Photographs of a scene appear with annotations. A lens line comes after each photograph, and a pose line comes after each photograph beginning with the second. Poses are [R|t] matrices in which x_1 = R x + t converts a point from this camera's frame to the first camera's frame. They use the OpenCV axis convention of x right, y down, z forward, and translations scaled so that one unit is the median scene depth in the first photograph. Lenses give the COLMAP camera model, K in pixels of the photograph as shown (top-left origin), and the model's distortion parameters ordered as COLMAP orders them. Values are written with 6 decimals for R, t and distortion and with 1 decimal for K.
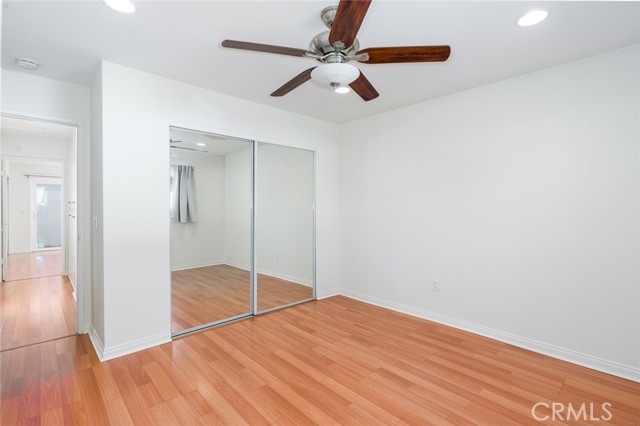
lens RADIAL K [[302.0, 0, 320.0], [0, 302.0, 213.0], [0, 0, 1]] dist [-0.000782, -0.000263]
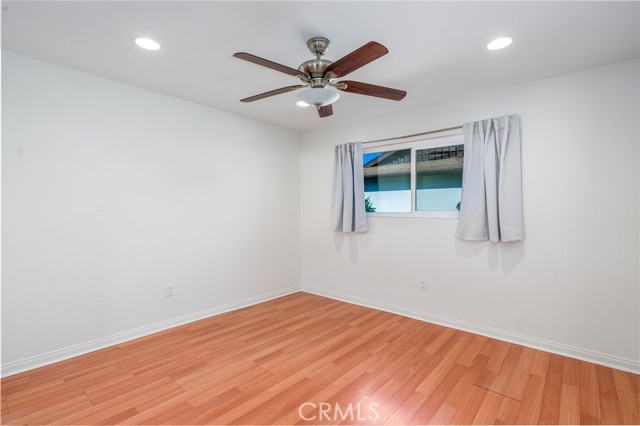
lens RADIAL K [[302.0, 0, 320.0], [0, 302.0, 213.0], [0, 0, 1]] dist [-0.000782, -0.000263]
pose [[-0.117936, -0.011426, 0.992956, -0.793348], [0.013679, 0.999820, 0.013130, -0.014239], [-0.992927, 0.015131, -0.117758, 0.811367]]
